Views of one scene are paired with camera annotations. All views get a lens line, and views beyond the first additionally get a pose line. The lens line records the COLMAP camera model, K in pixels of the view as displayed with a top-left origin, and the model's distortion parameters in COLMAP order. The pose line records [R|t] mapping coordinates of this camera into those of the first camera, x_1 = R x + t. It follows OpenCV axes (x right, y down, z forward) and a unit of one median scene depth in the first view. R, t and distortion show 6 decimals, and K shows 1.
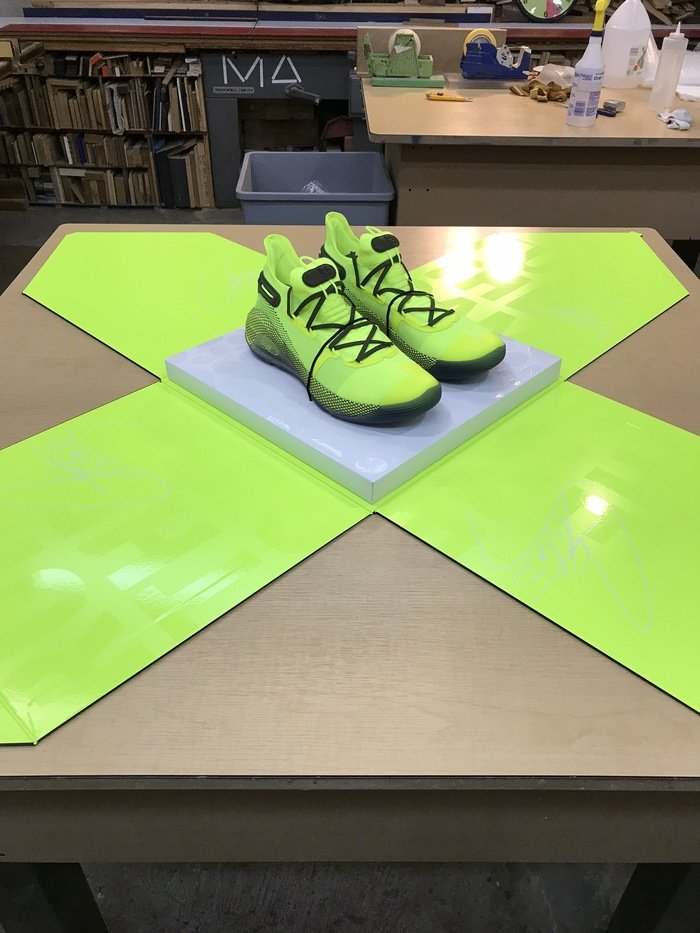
lens RADIAL K [[752.4, 0, 350.0], [0, 752.4, 466.5], [0, 0, 1]] dist [0.009749, 0.009007]
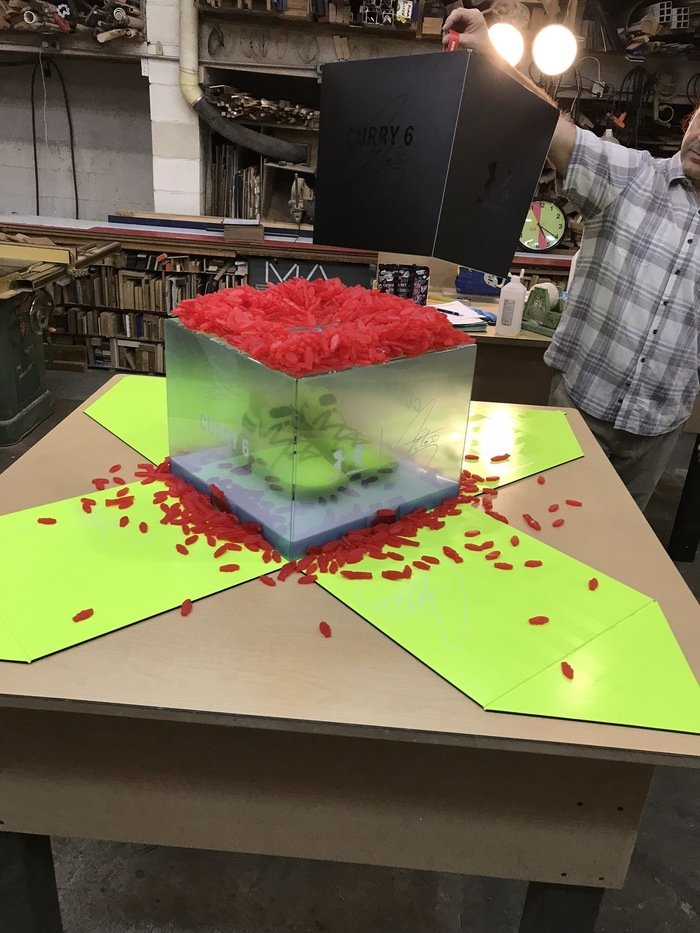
lens RADIAL K [[752.4, 0, 350.0], [0, 752.4, 466.5], [0, 0, 1]] dist [0.009749, 0.009007]
pose [[0.996922, 0.070223, -0.034850, 0.028274], [-0.076324, 0.970922, -0.226904, 0.034407], [0.017903, 0.228866, 0.973293, -0.087581]]
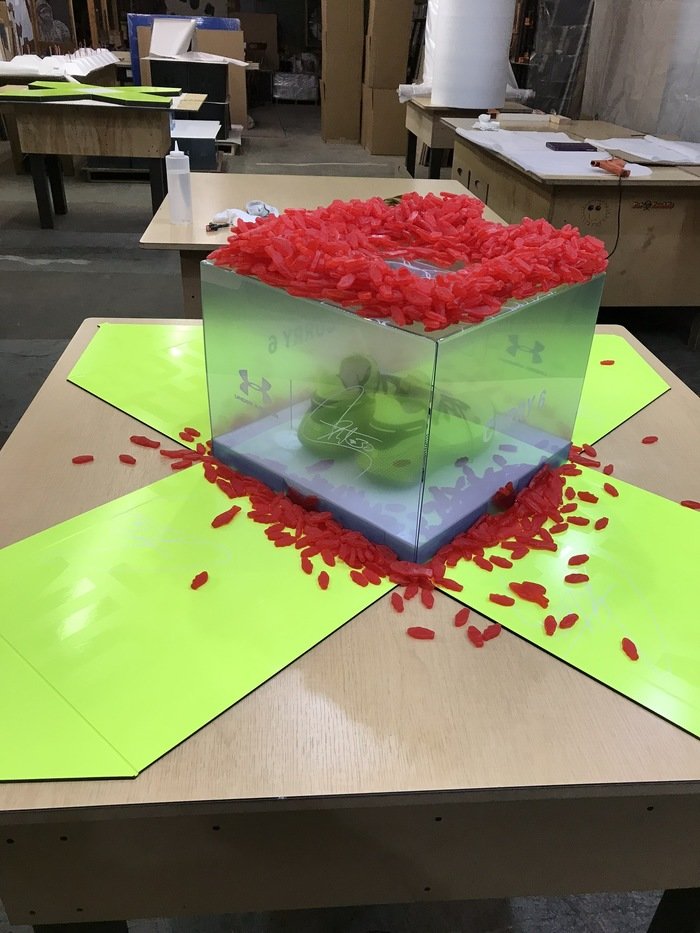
lens RADIAL K [[752.4, 0, 350.0], [0, 752.4, 466.5], [0, 0, 1]] dist [0.009749, 0.009007]
pose [[-0.074337, -0.511257, 0.856207, -0.946029], [0.569918, 0.682775, 0.457178, -0.703928], [-0.818332, 0.521953, 0.240619, 0.931375]]
